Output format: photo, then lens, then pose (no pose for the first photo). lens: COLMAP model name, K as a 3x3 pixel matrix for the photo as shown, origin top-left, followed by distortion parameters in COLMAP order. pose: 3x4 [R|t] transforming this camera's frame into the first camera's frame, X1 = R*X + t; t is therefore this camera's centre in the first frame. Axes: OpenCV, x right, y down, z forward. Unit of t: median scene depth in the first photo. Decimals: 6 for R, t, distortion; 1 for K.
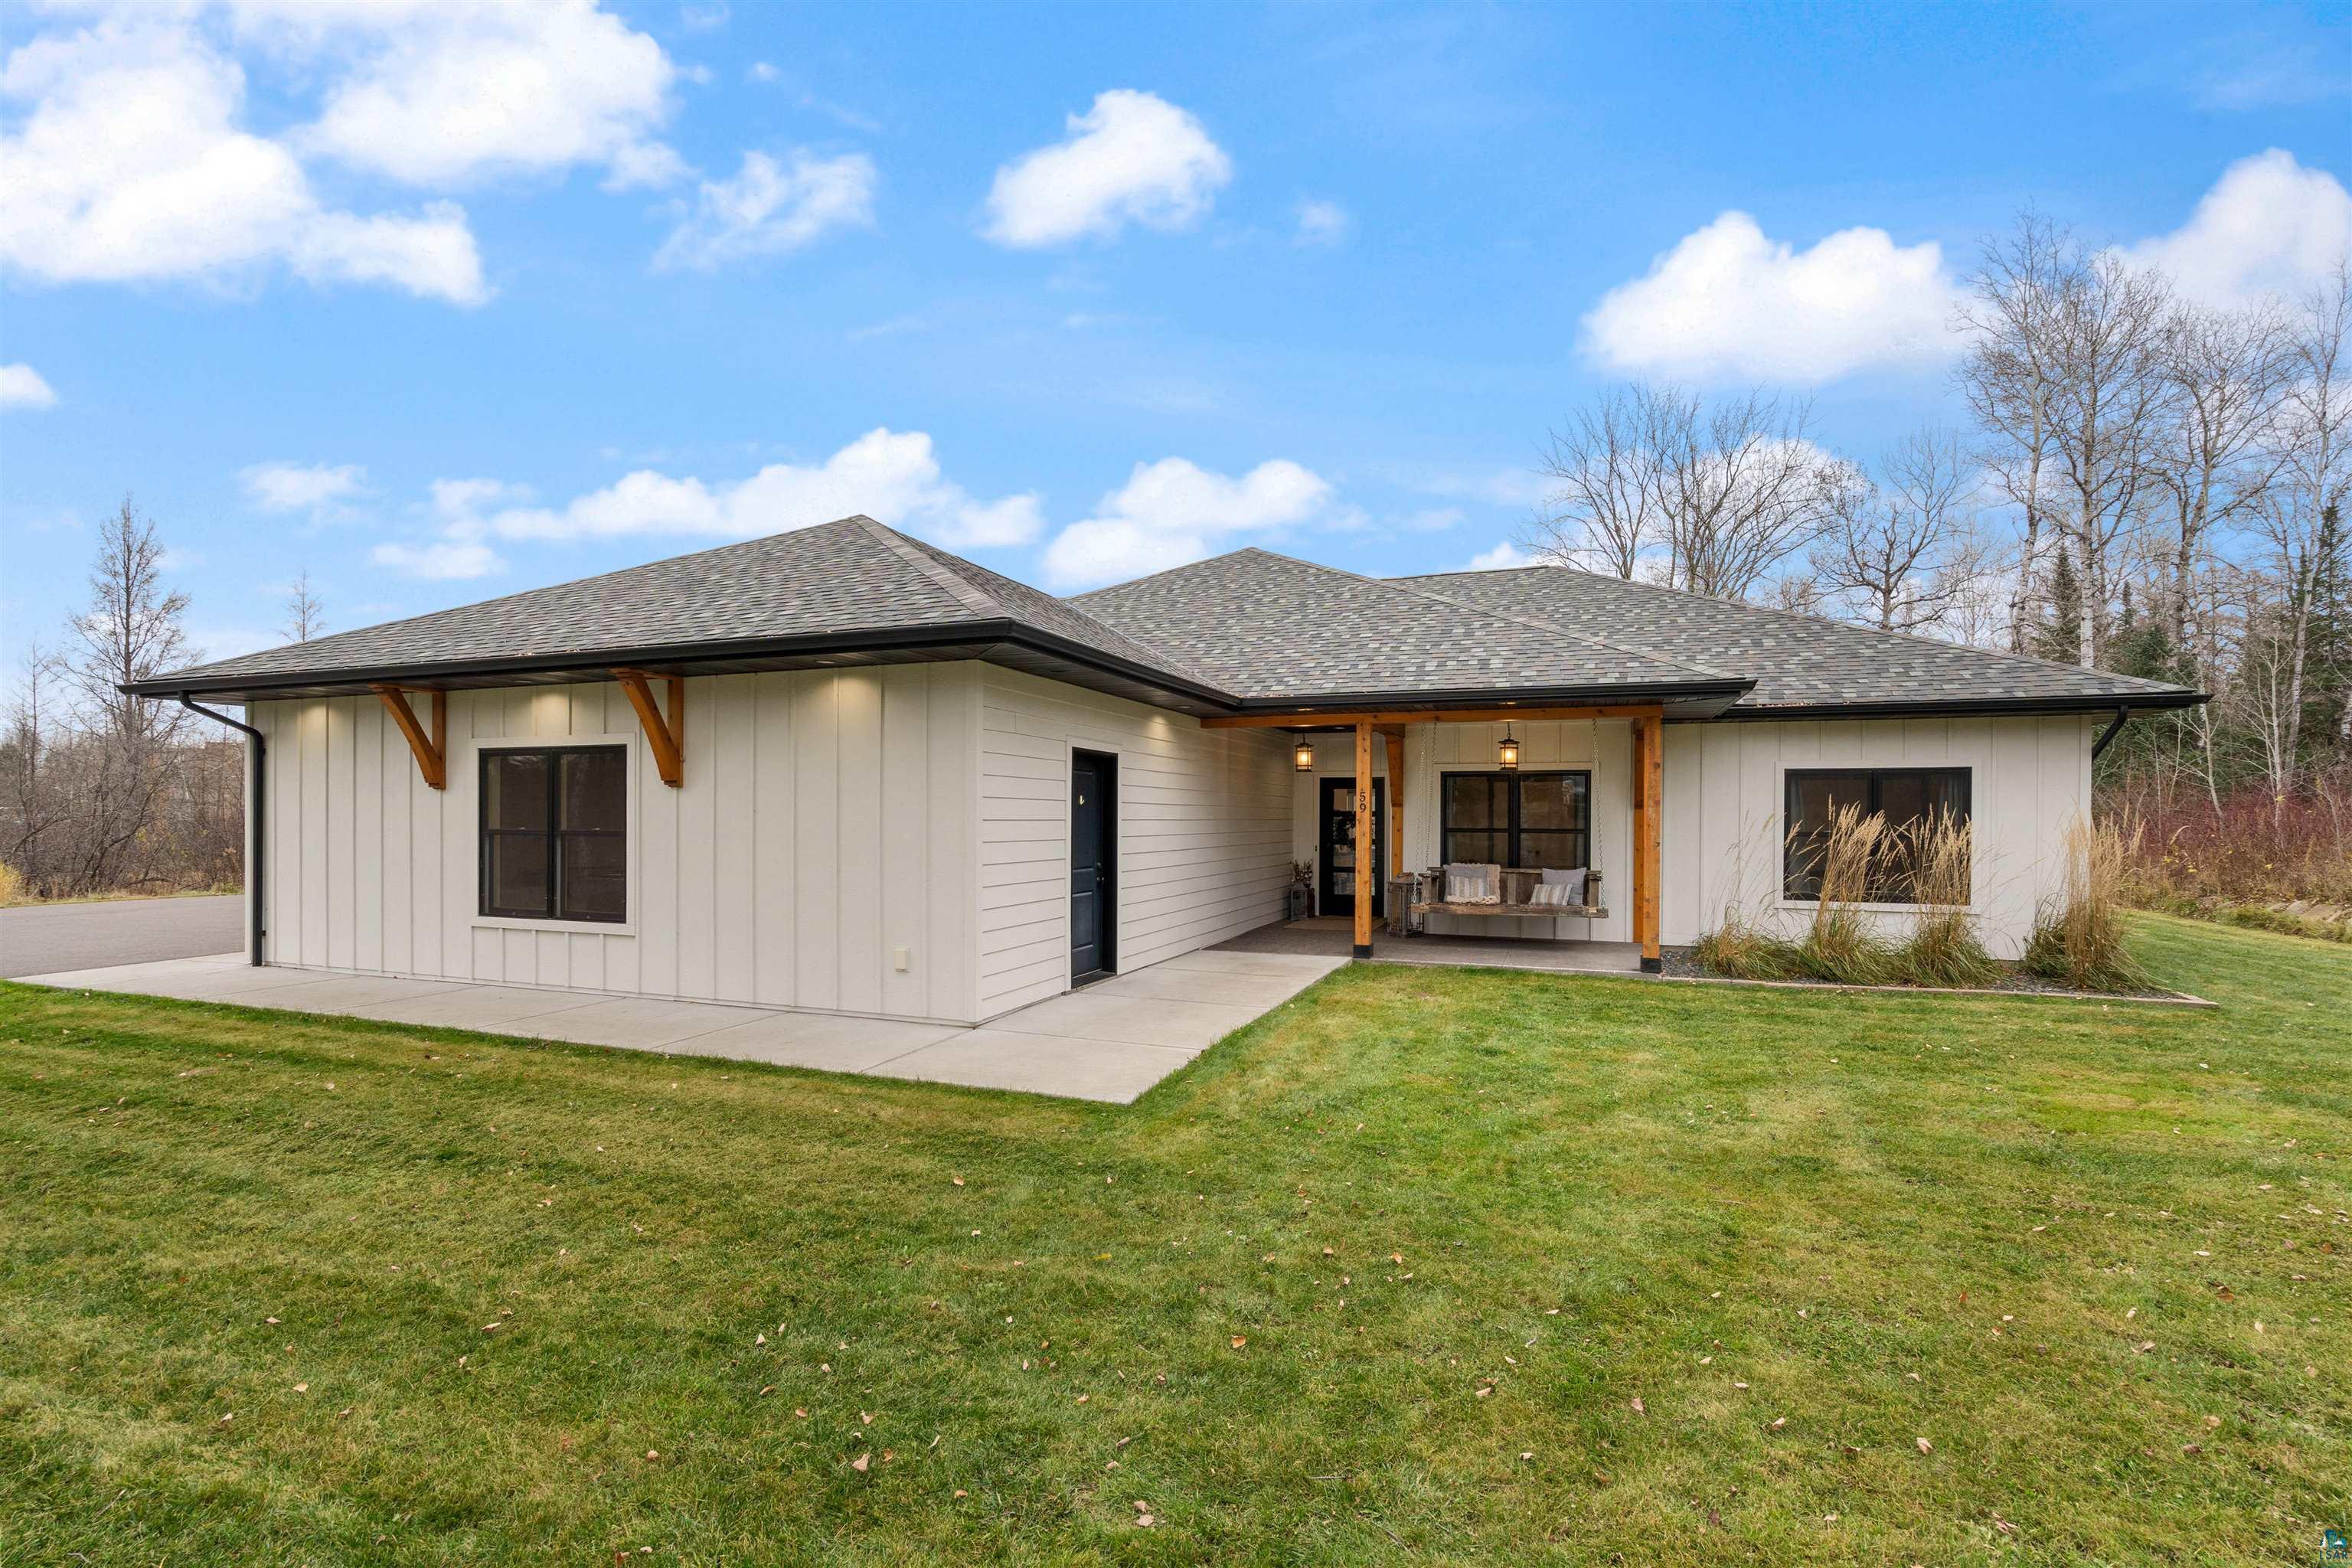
lens RADIAL K [[1070.5, 0, 1170.4], [0, 1070.5, 779.5], [0, 0, 1]] dist [-0.010269, 0.002688]
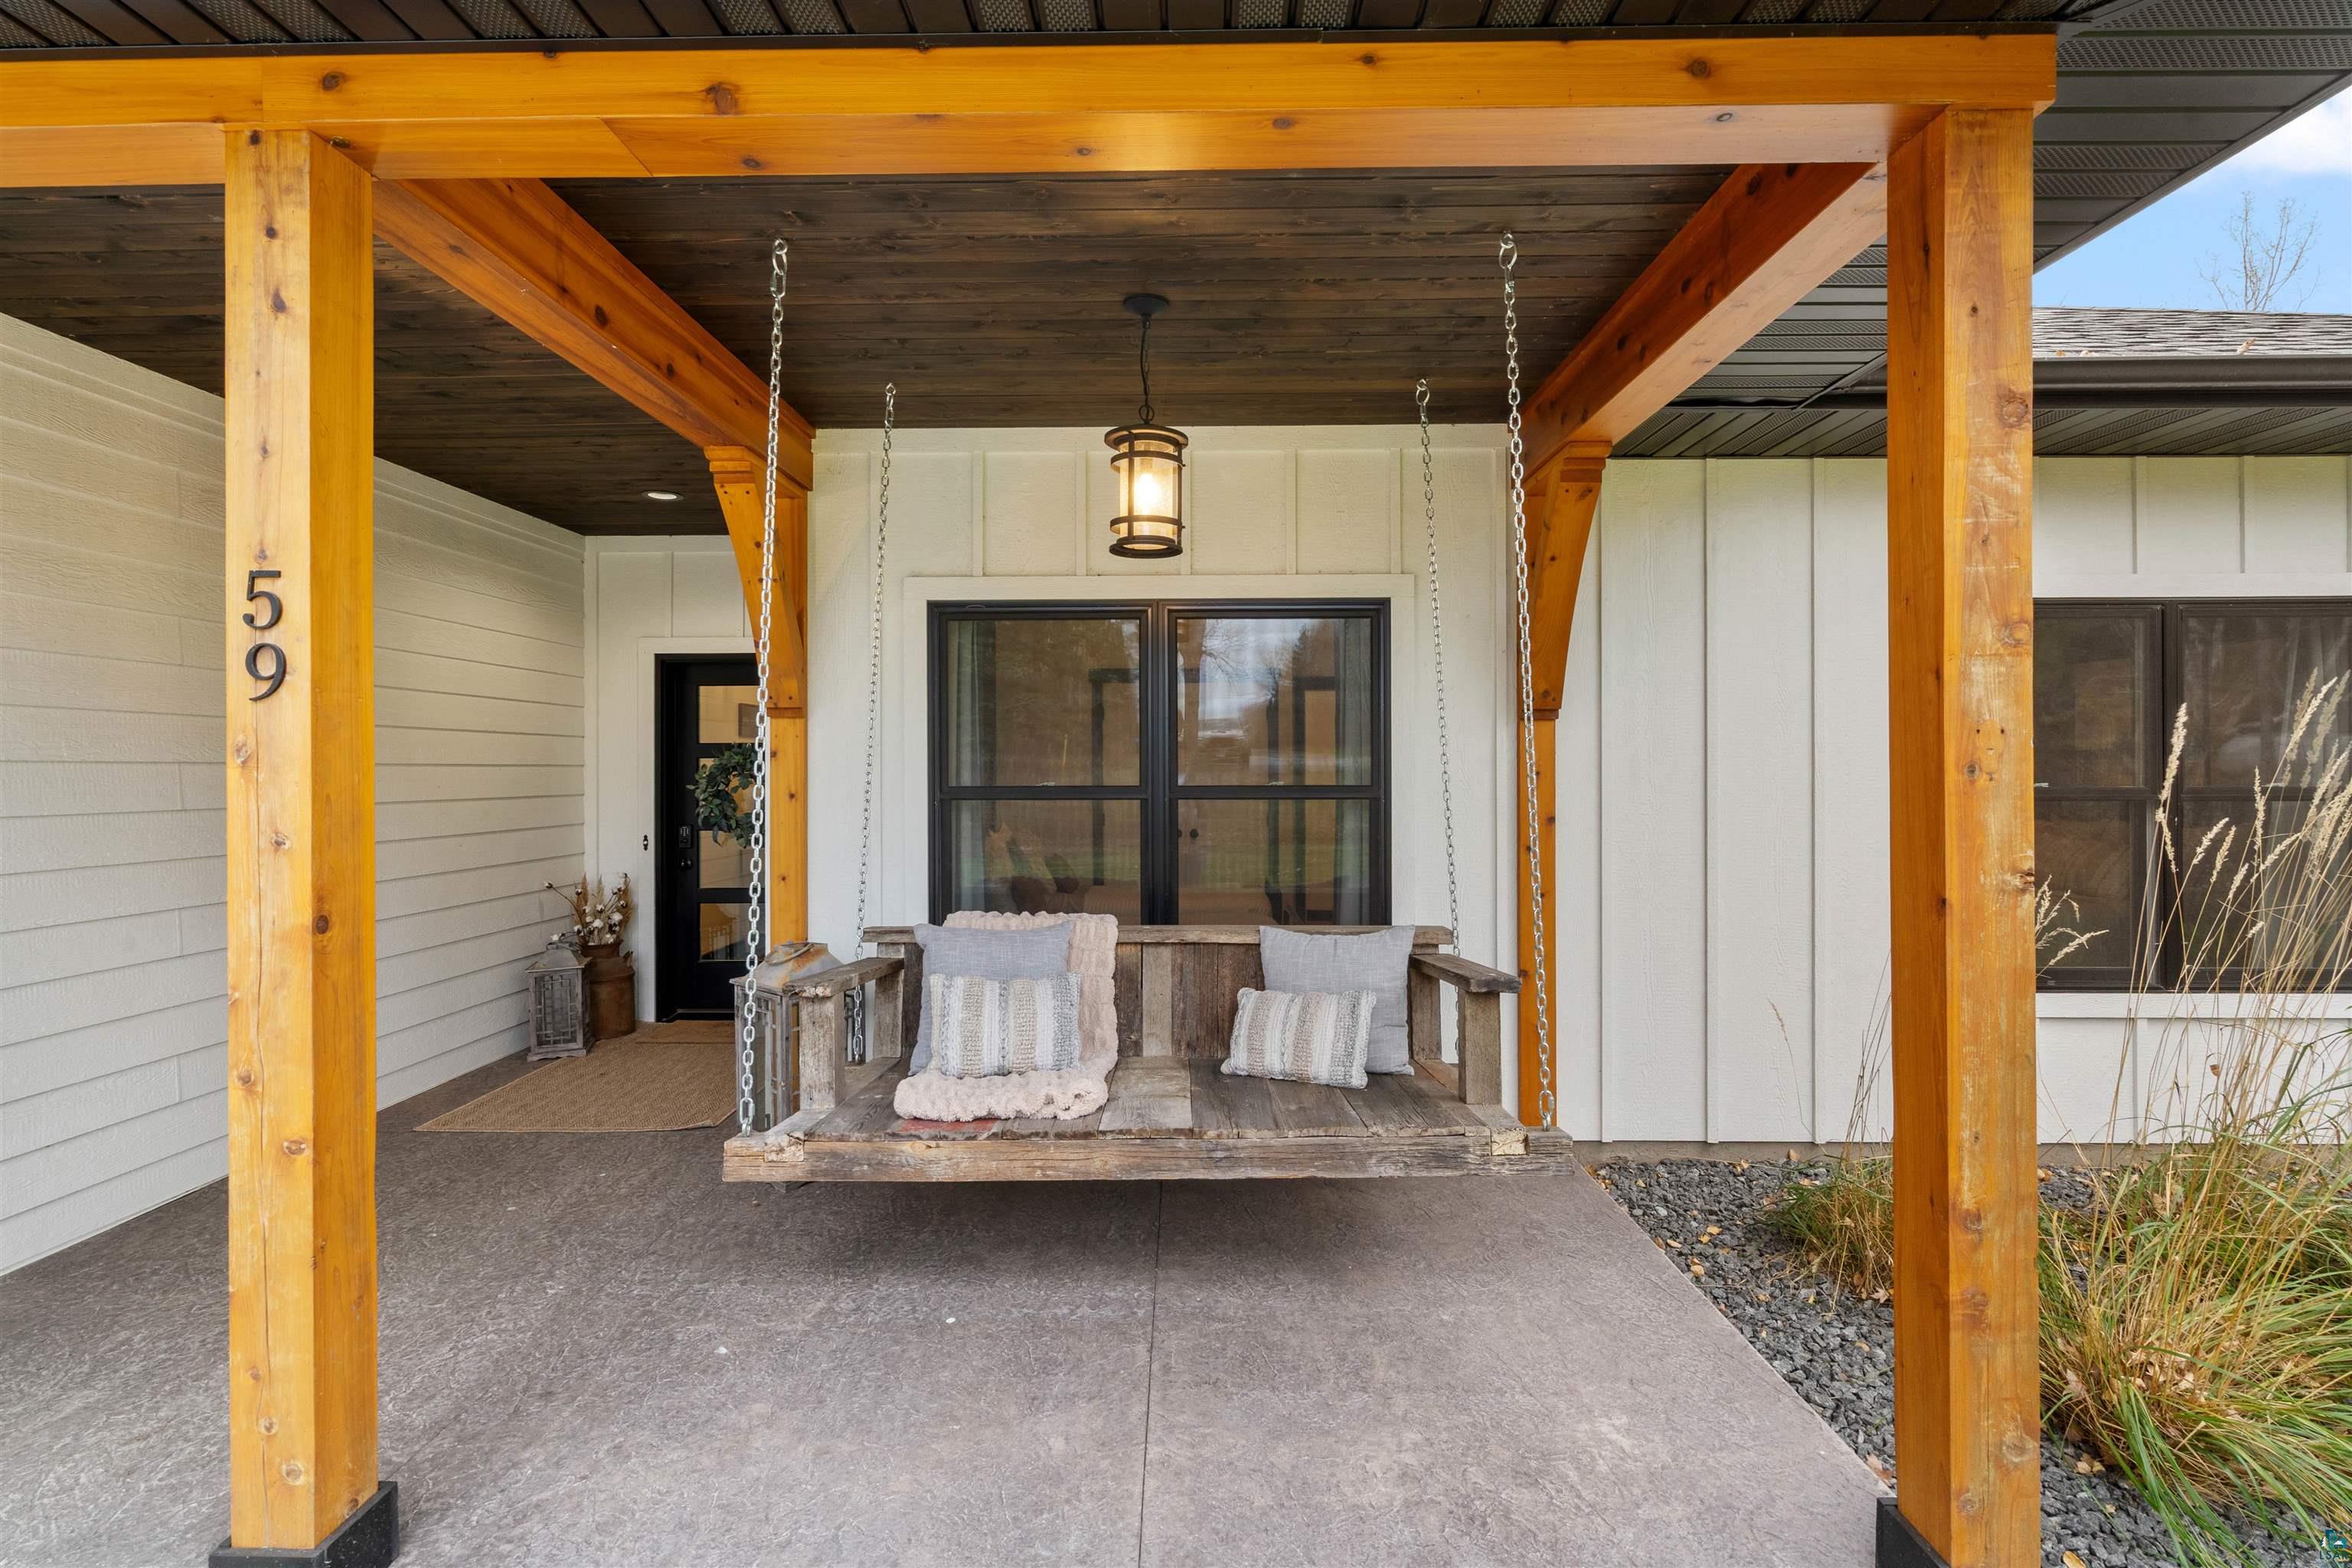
lens RADIAL K [[1070.5, 0, 1162.2], [0, 1070.5, 772.7], [0, 0, 1]] dist [-0.010269, 0.002688]
pose [[0.935192, -0.009297, 0.354020, 0.206309], [-0.003985, 0.999316, 0.036770, 0.029680], [-0.354119, -0.035798, 0.934515, 0.688090]]
